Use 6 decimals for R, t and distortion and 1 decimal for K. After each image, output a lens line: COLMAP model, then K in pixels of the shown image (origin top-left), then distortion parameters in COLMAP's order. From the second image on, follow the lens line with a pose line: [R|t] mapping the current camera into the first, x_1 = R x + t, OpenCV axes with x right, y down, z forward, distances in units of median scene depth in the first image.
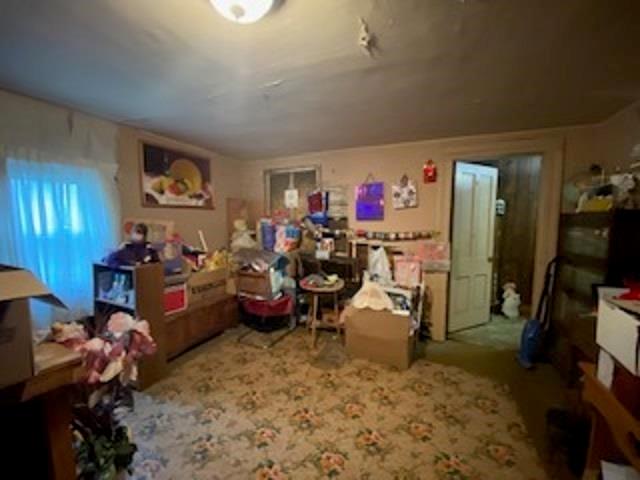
lens RADIAL K [[257.1, 0, 318.2], [0, 257.1, 240.6], [0, 0, 1]] dist [-0.022354, -0.003733]
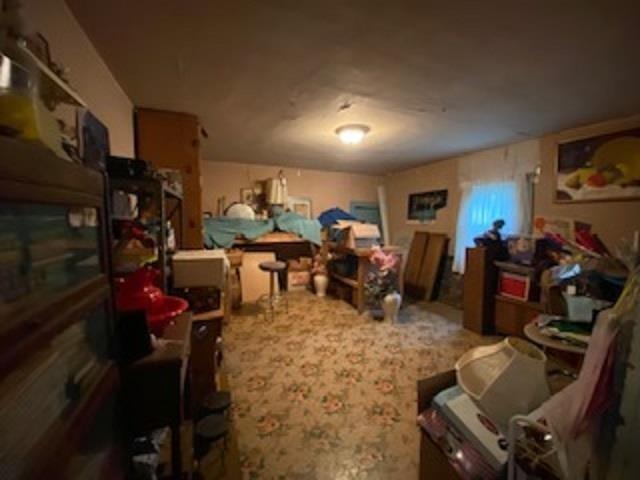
lens RADIAL K [[257.1, 0, 319.7], [0, 257.1, 239.4], [0, 0, 1]] dist [-0.022354, -0.003733]
pose [[-0.673039, 0.046518, -0.738142, 0.733040], [-0.070487, 0.989443, 0.126625, -0.048722], [0.736240, 0.137253, -0.662655, 0.957444]]
